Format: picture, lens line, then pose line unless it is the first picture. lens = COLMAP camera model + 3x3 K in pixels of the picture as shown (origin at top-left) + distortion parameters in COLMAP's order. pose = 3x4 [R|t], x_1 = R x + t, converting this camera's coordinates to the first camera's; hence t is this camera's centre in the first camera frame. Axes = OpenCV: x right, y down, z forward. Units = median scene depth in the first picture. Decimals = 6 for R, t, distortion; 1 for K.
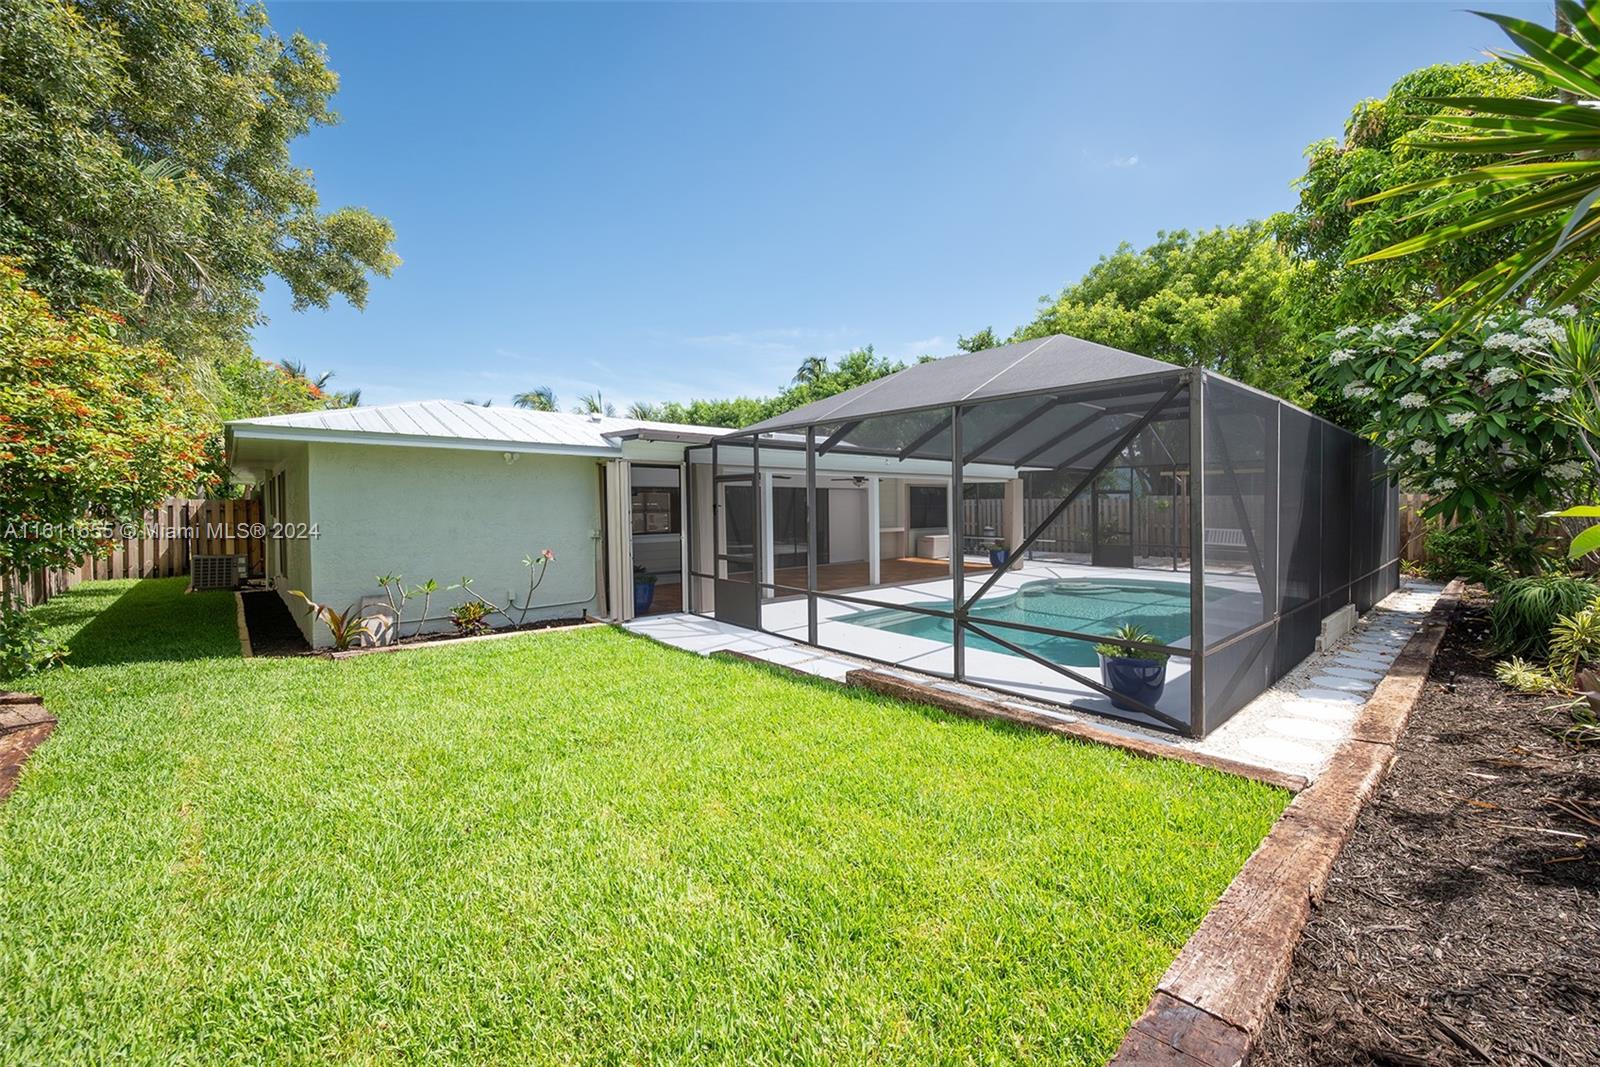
lens RADIAL K [[637.5, 0, 793.7], [0, 637.5, 503.0], [0, 0, 1]] dist [-0.000730, 0.000619]
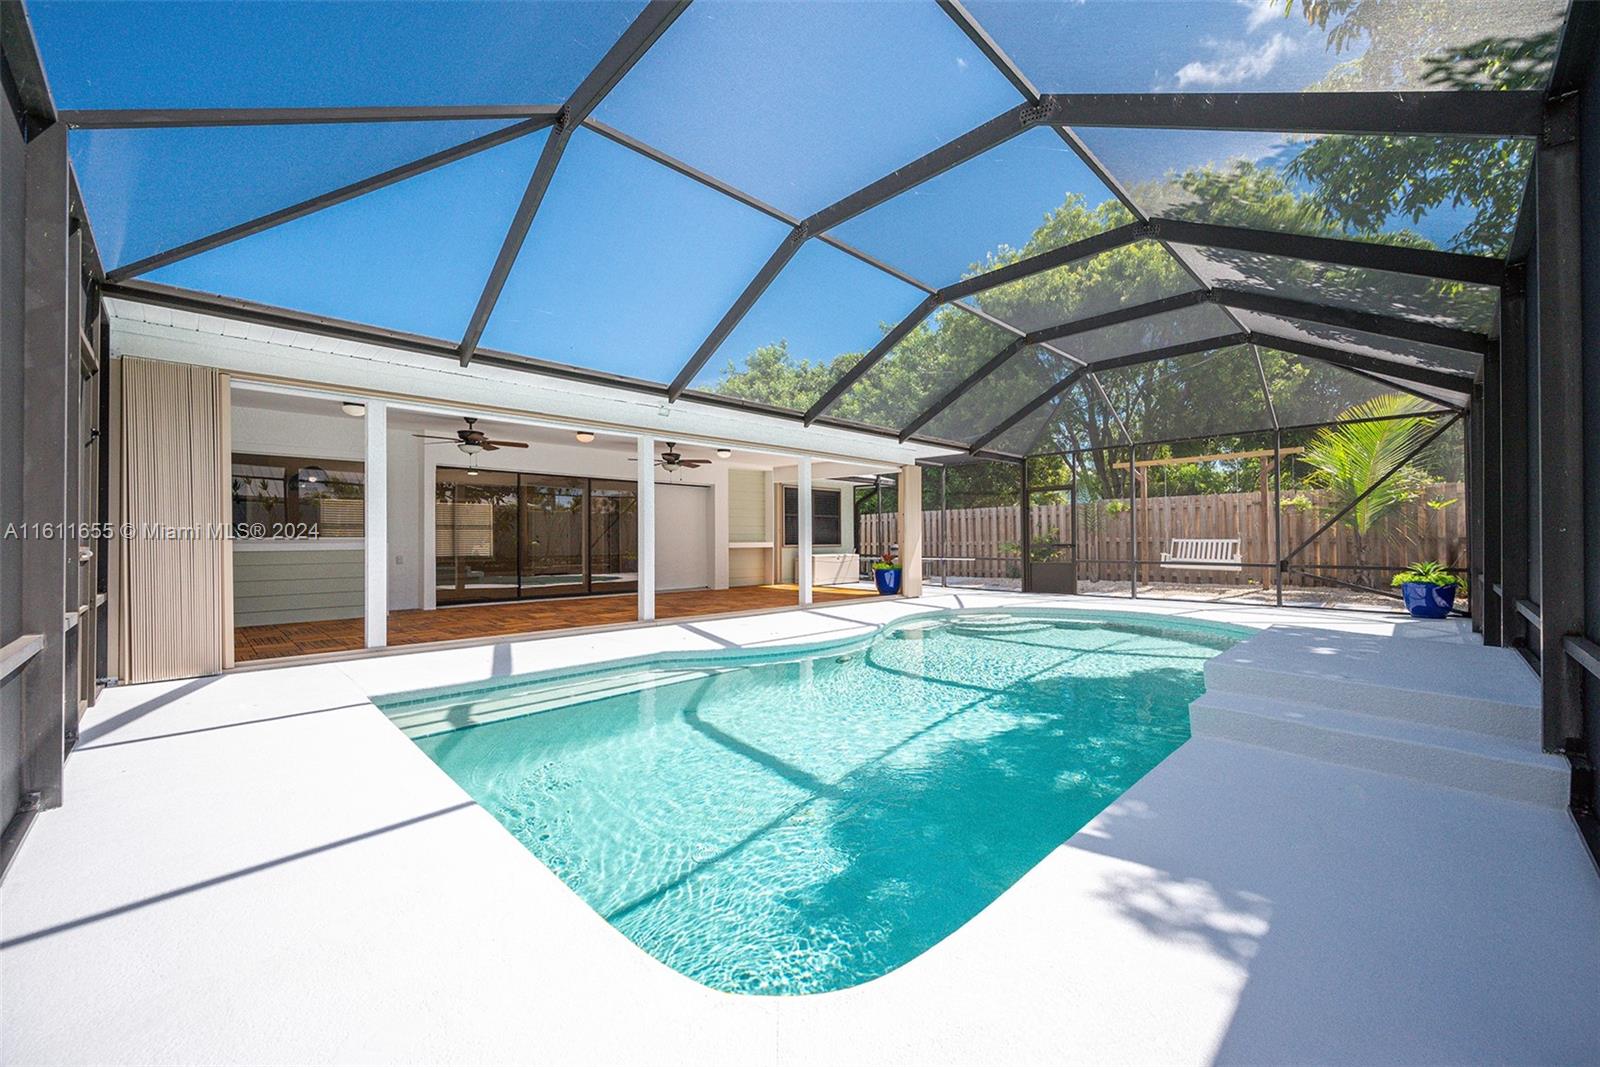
lens RADIAL K [[637.5, 0, 798.8], [0, 637.5, 538.3], [0, 0, 1]] dist [-0.000730, 0.000619]
pose [[0.998138, 0.001509, 0.060976, 0.172686], [-0.001250, 0.999990, -0.004278, 0.040723], [-0.060982, 0.004194, 0.998130, 0.296073]]
